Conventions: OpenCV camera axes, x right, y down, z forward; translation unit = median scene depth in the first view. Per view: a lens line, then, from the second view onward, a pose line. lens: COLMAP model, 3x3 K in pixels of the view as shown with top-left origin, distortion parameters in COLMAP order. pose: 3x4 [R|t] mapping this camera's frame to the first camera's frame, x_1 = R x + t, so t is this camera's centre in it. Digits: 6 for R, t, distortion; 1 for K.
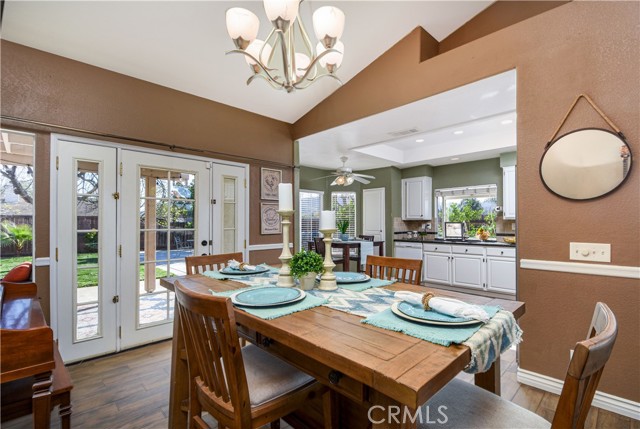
lens RADIAL K [[296.6, 0, 334.4], [0, 296.6, 219.3], [0, 0, 1]] dist [0.002793, -0.000045]
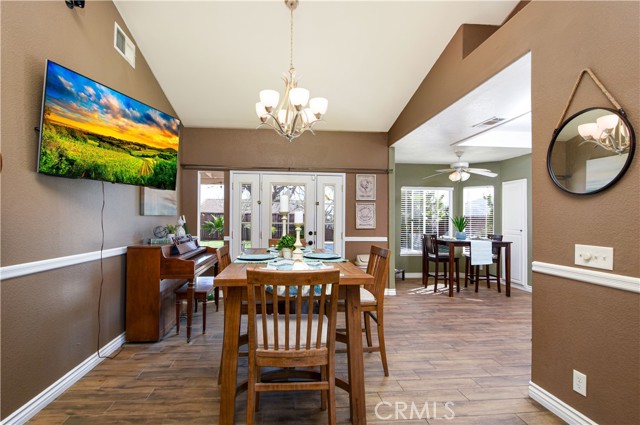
lens RADIAL K [[302.6, 0, 308.9], [0, 302.6, 213.6], [0, 0, 1]] dist [0.002467, -0.000051]
pose [[0.765342, -0.004168, -0.643610, 0.297310], [-0.001570, 0.999964, -0.008342, -0.000672], [0.643622, 0.007395, 0.765308, -0.061978]]
